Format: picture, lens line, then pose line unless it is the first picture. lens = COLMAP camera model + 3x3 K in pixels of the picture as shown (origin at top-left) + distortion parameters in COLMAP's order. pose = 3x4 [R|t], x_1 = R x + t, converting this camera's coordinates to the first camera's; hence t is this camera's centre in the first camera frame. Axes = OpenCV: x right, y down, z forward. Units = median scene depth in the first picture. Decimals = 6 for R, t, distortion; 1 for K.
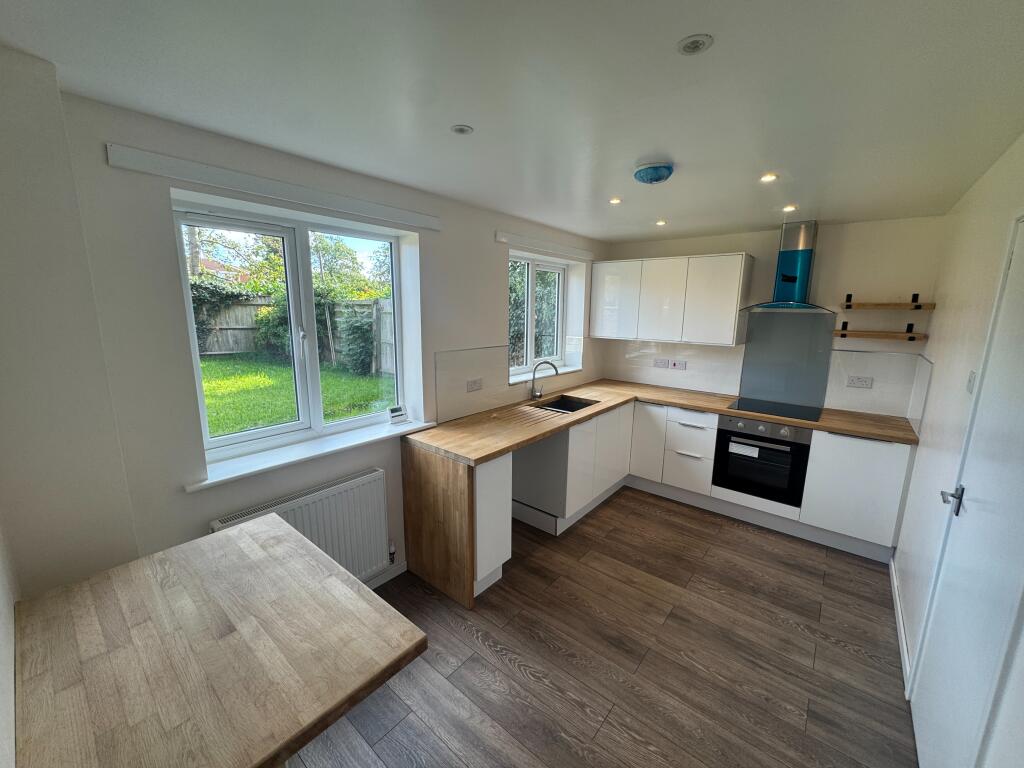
lens RADIAL K [[405.4, 0, 511.0], [0, 405.4, 383.3], [0, 0, 1]] dist [-0.001676, -0.000318]
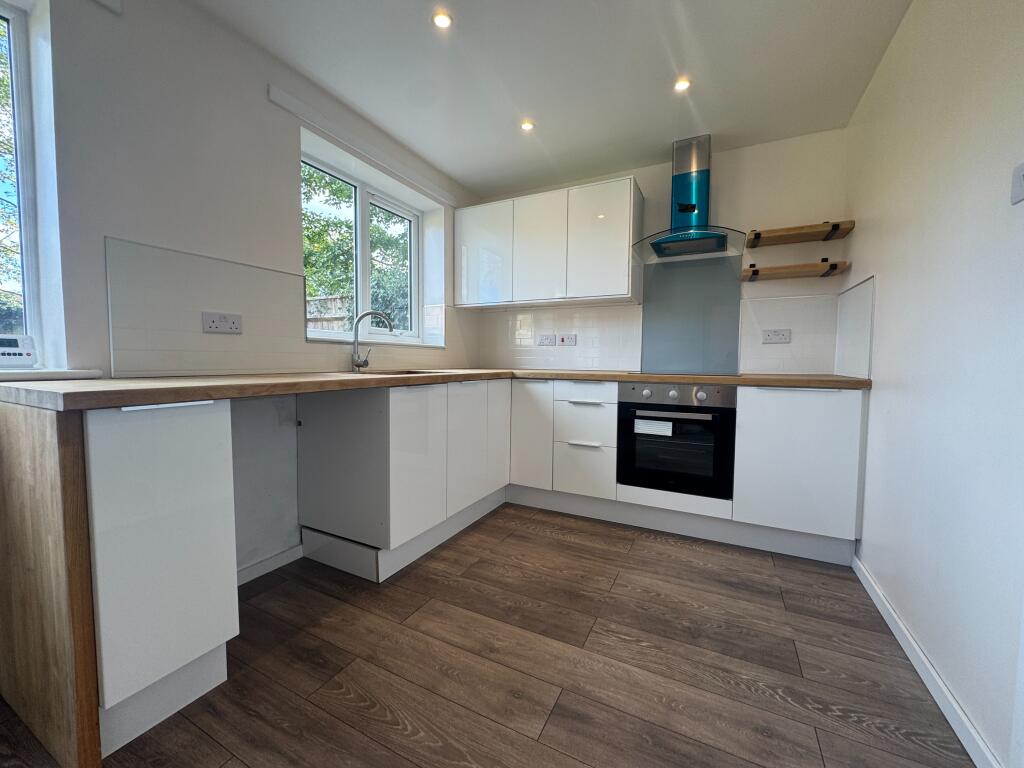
lens RADIAL K [[405.4, 0, 511.0], [0, 405.4, 383.3], [0, 0, 1]] dist [-0.001676, -0.000318]
pose [[0.977050, -0.015806, 0.212422, 0.179147], [0.042738, 0.991511, -0.122800, 0.169453], [-0.208678, 0.129061, 0.969431, 0.351330]]
